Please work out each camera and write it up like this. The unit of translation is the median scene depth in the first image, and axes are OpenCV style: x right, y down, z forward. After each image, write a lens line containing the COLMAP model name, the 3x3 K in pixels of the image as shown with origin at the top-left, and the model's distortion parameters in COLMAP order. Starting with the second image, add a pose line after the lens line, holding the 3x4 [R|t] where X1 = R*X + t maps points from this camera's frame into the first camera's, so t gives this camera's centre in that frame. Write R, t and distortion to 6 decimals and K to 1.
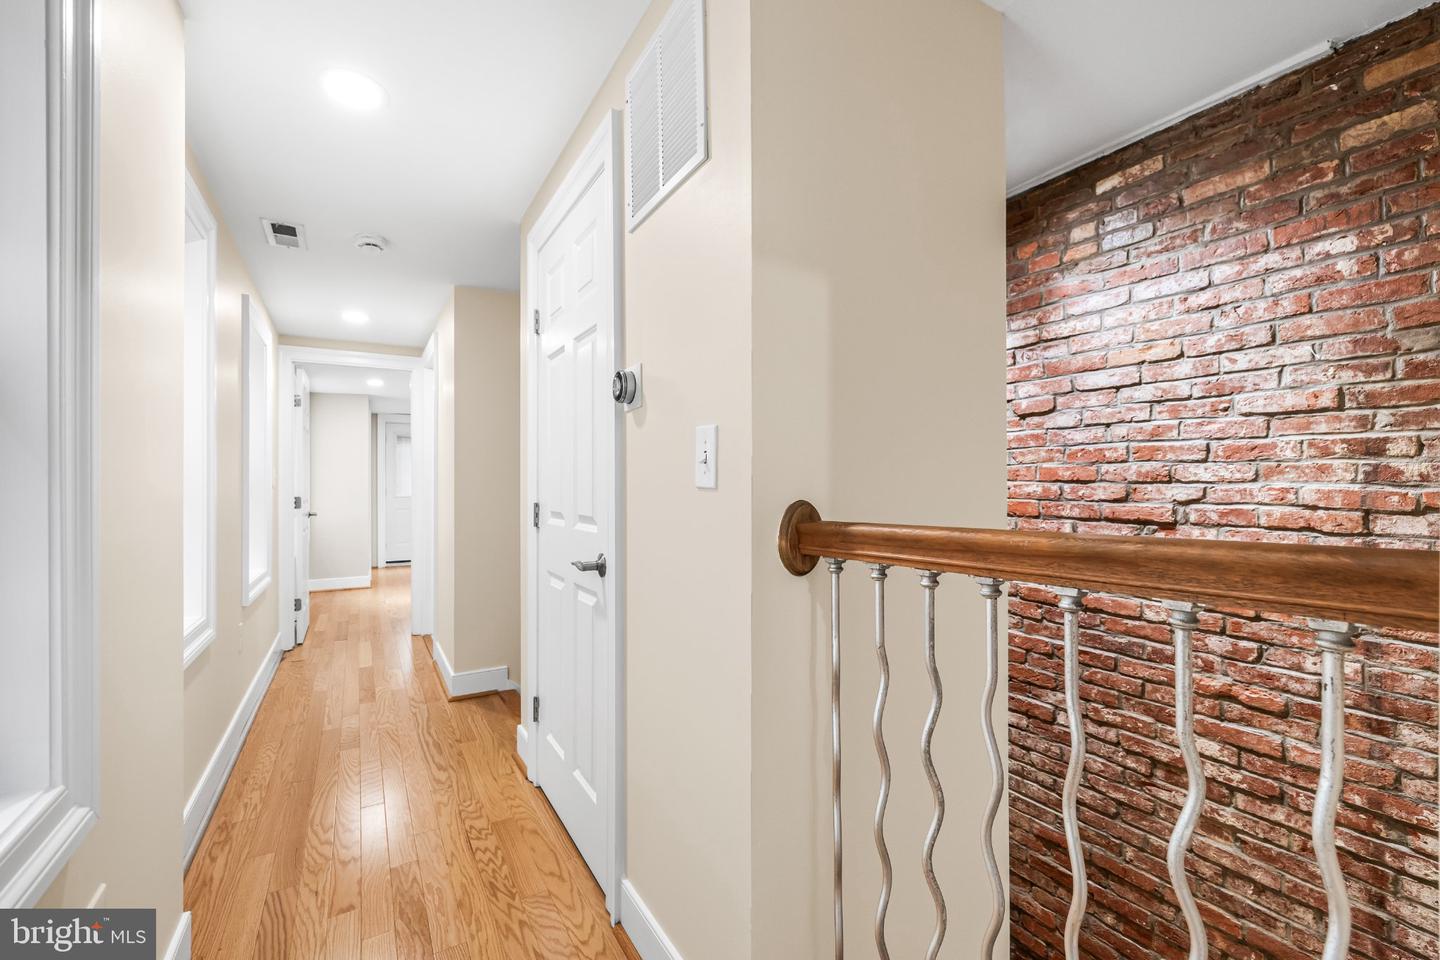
lens RADIAL K [[611.5, 0, 723.5], [0, 611.5, 478.6], [0, 0, 1]] dist [0.000512, 0.000877]
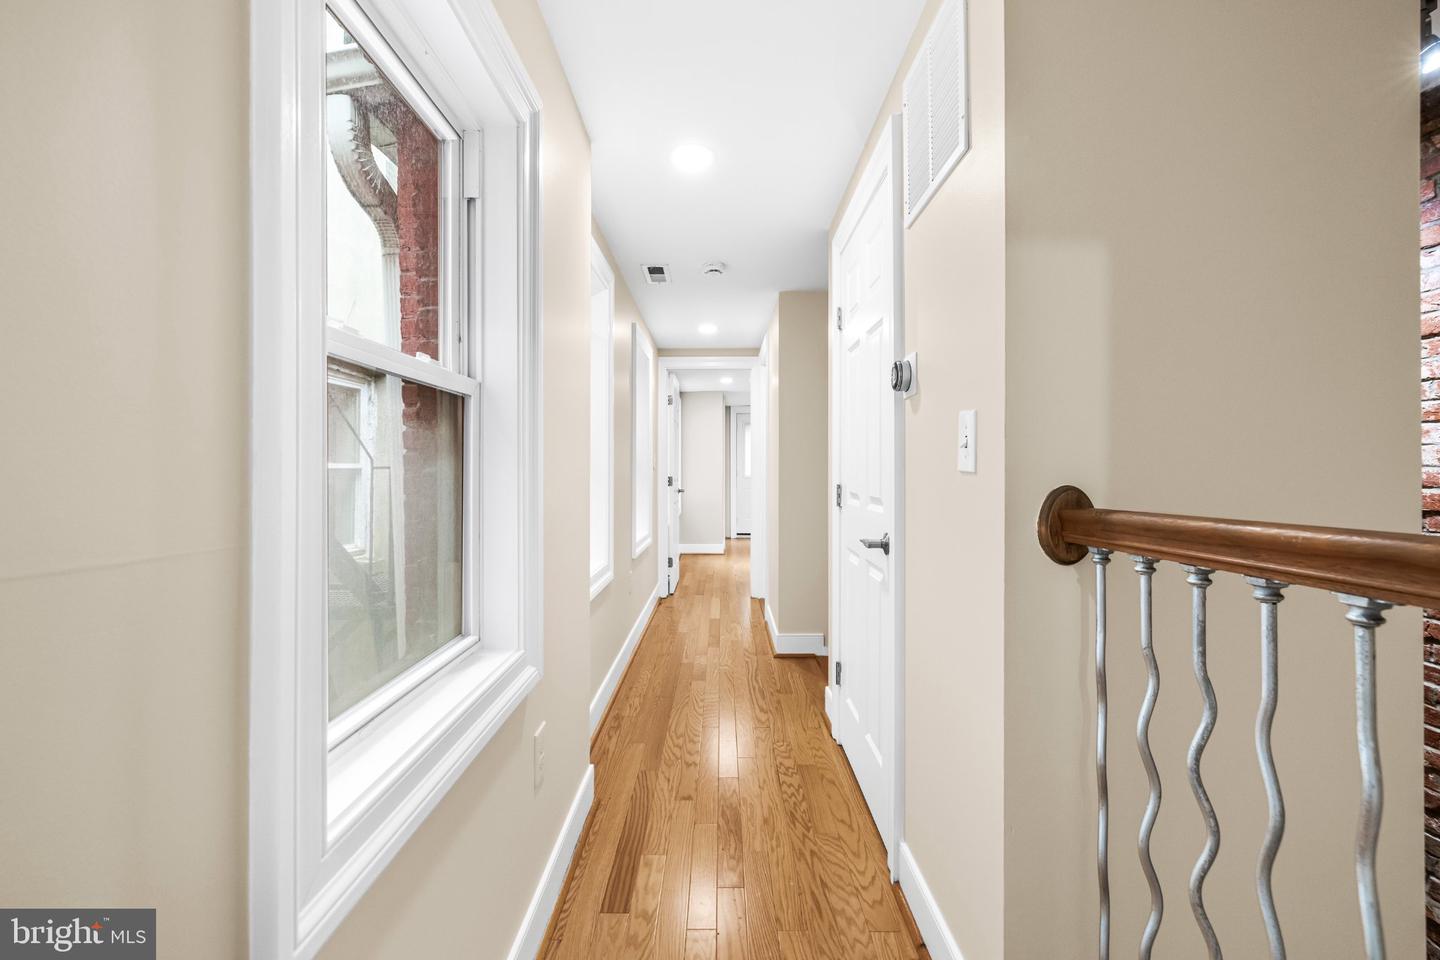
lens RADIAL K [[611.5, 0, 717.5], [0, 611.5, 460.1], [0, 0, 1]] dist [0.000512, 0.000877]
pose [[0.854968, -0.001627, -0.518678, 0.089156], [0.000223, 0.999996, -0.002768, -0.001157], [0.518680, 0.002251, 0.854965, -0.054288]]
